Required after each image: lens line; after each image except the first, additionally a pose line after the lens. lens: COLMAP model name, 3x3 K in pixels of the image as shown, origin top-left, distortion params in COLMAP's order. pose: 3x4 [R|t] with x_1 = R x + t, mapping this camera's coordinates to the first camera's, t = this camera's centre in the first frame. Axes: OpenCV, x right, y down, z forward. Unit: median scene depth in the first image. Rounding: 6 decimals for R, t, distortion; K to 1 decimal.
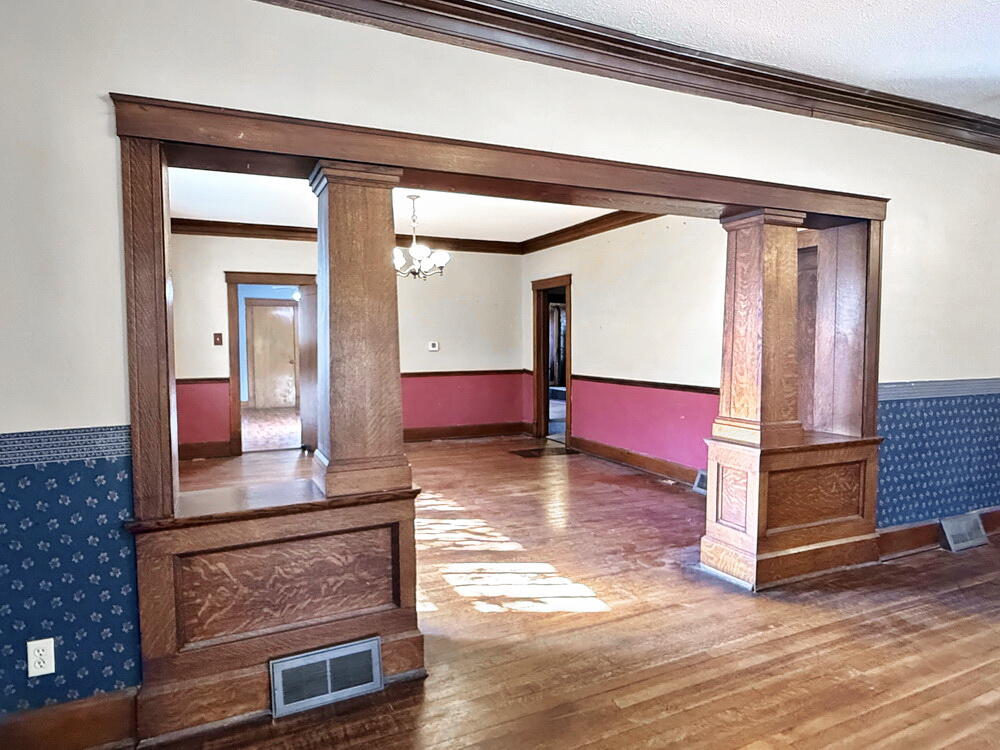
lens RADIAL K [[617.0, 0, 500.0], [0, 617.0, 375.0], [0, 0, 1]] dist [0.004426, 0.002175]
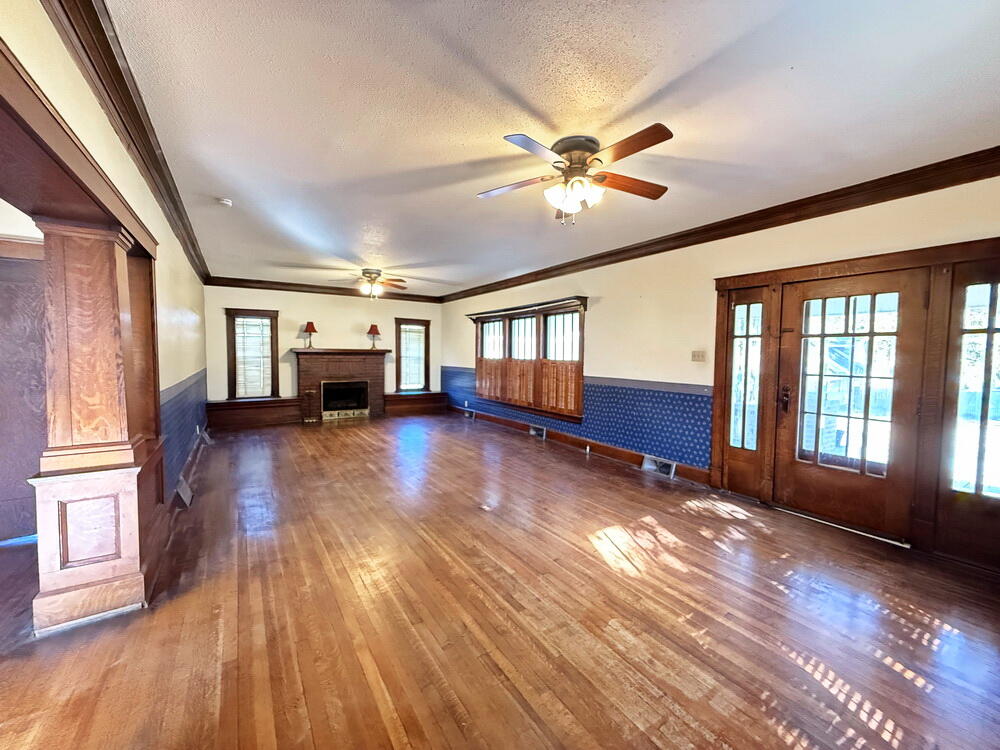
lens RADIAL K [[401.0, 0, 500.0], [0, 401.0, 375.0], [0, 0, 1]] dist [-0.002002, 0.000003]
pose [[-0.140782, -0.051190, 0.988716, -0.282621], [0.049893, 0.997027, 0.058724, -0.035966], [-0.988783, 0.057598, -0.137809, 0.465637]]
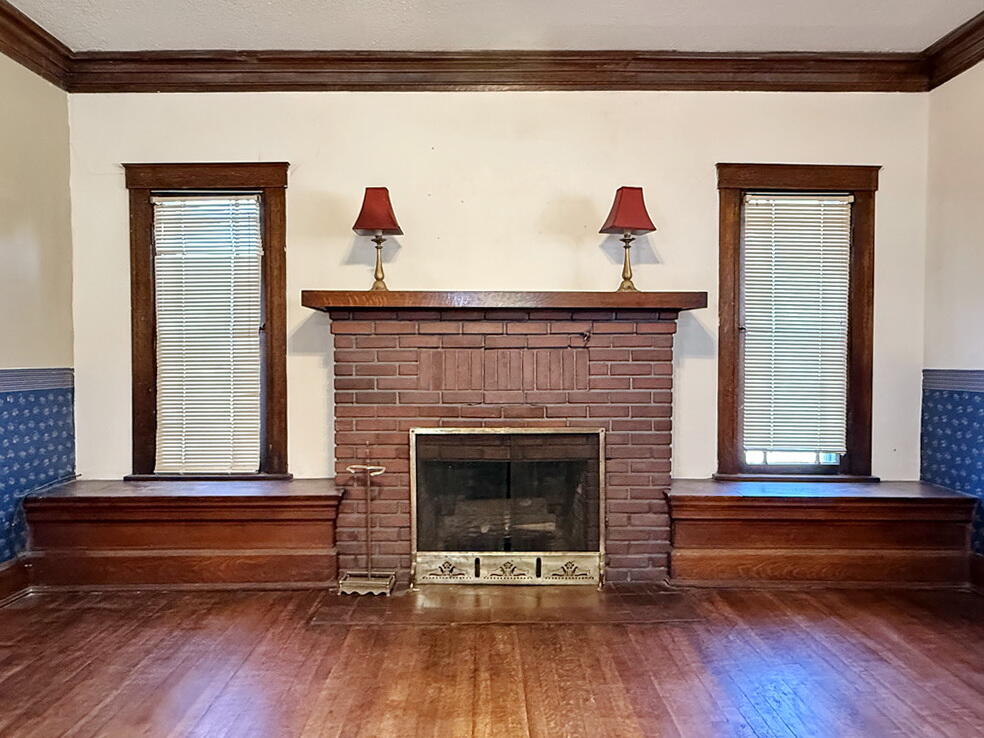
lens RADIAL K [[607.2, 0, 492.0], [0, 607.2, 369.0], [0, 0, 1]] dist [0.004426, 0.002175]
pose [[0.416245, -0.014278, 0.909140, 1.398581], [0.052280, 0.998598, -0.008253, 0.013893], [-0.907748, 0.050965, 0.416408, 0.701647]]
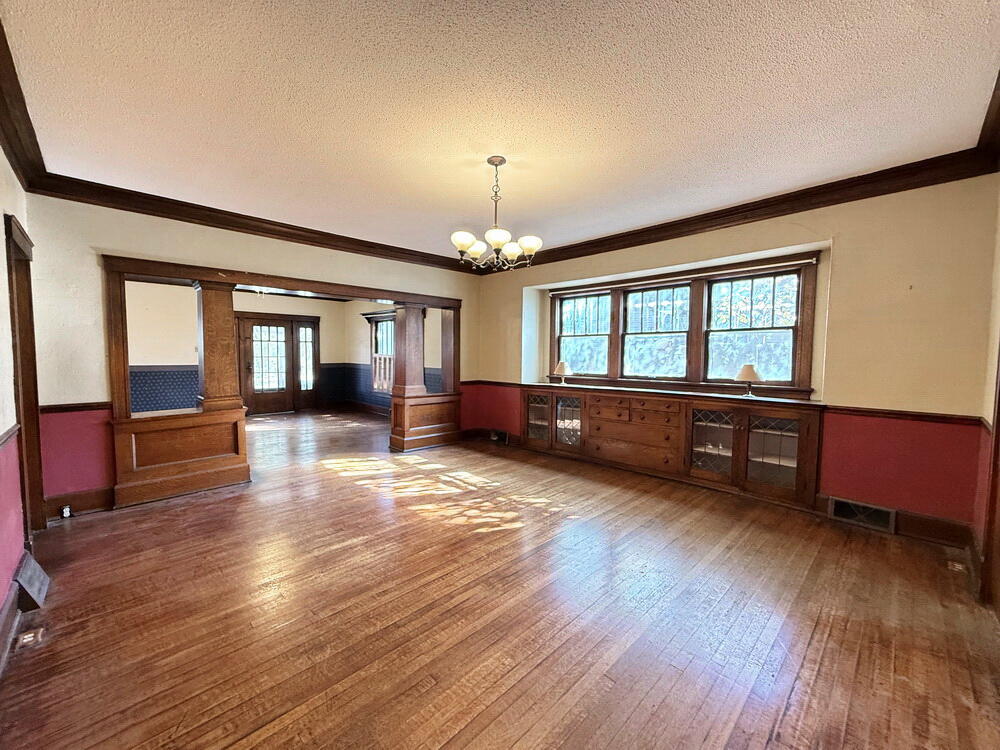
lens RADIAL K [[410.2, 0, 500.0], [0, 410.2, 375.0], [0, 0, 1]] dist [-0.002251, -0.000064]
pose [[-0.940364, 0.018115, -0.339688, 0.047914], [-0.020910, 0.993615, 0.110874, -0.137849], [0.339527, 0.111364, -0.933980, 2.430981]]
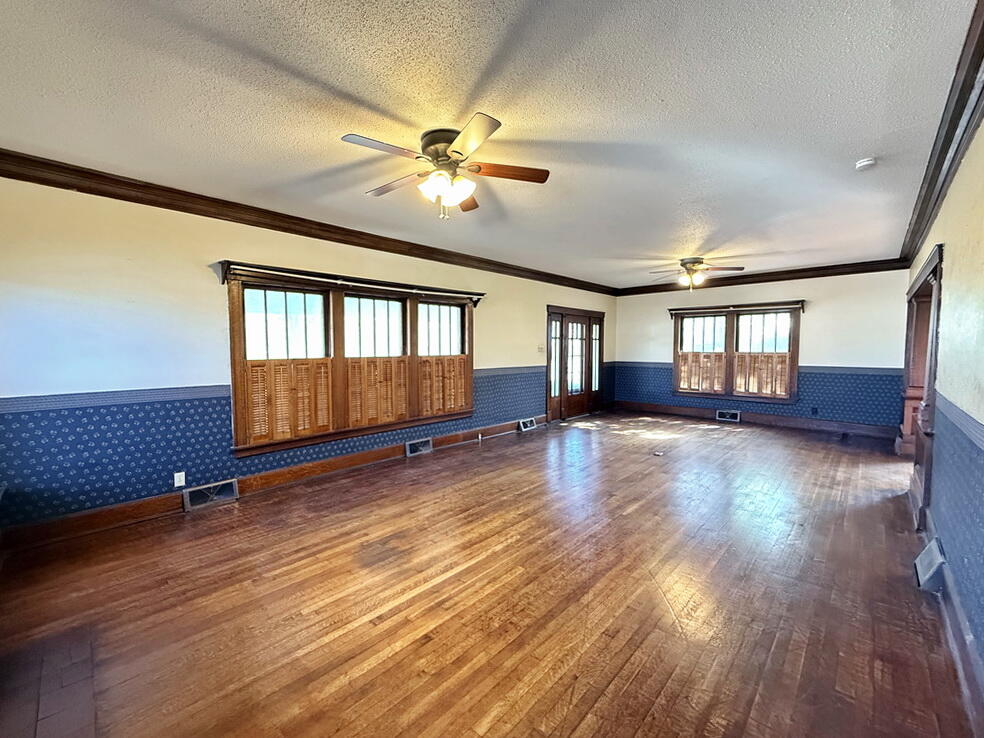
lens RADIAL K [[394.6, 0, 492.0], [0, 394.6, 369.0], [0, 0, 1]] dist [-0.002002, 0.000003]
pose [[-0.934514, 0.027173, -0.354887, 1.832515], [-0.014255, 0.993424, 0.113602, -0.114219], [0.355640, 0.111222, -0.927982, 1.499793]]
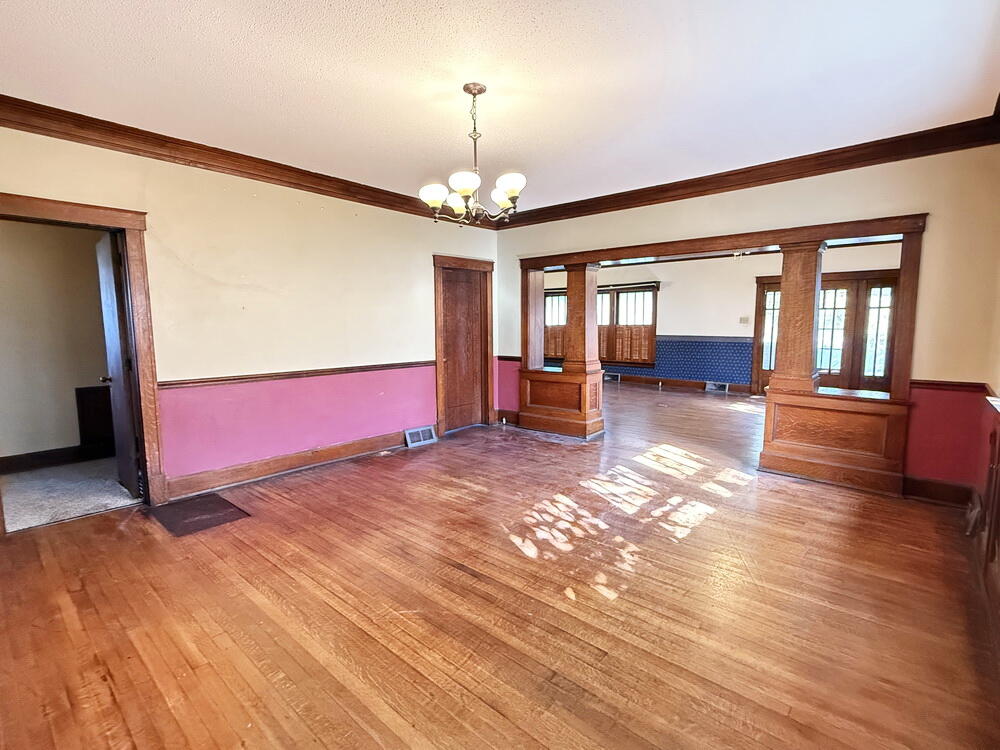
lens RADIAL K [[477.2, 0, 500.0], [0, 477.2, 375.0], [0, 0, 1]] dist [-0.000485, 0.001172]
pose [[-0.404744, -0.093910, 0.909595, -0.986558], [0.057687, 0.990109, 0.127892, -0.104932], [-0.912608, 0.104235, -0.395324, 1.949845]]
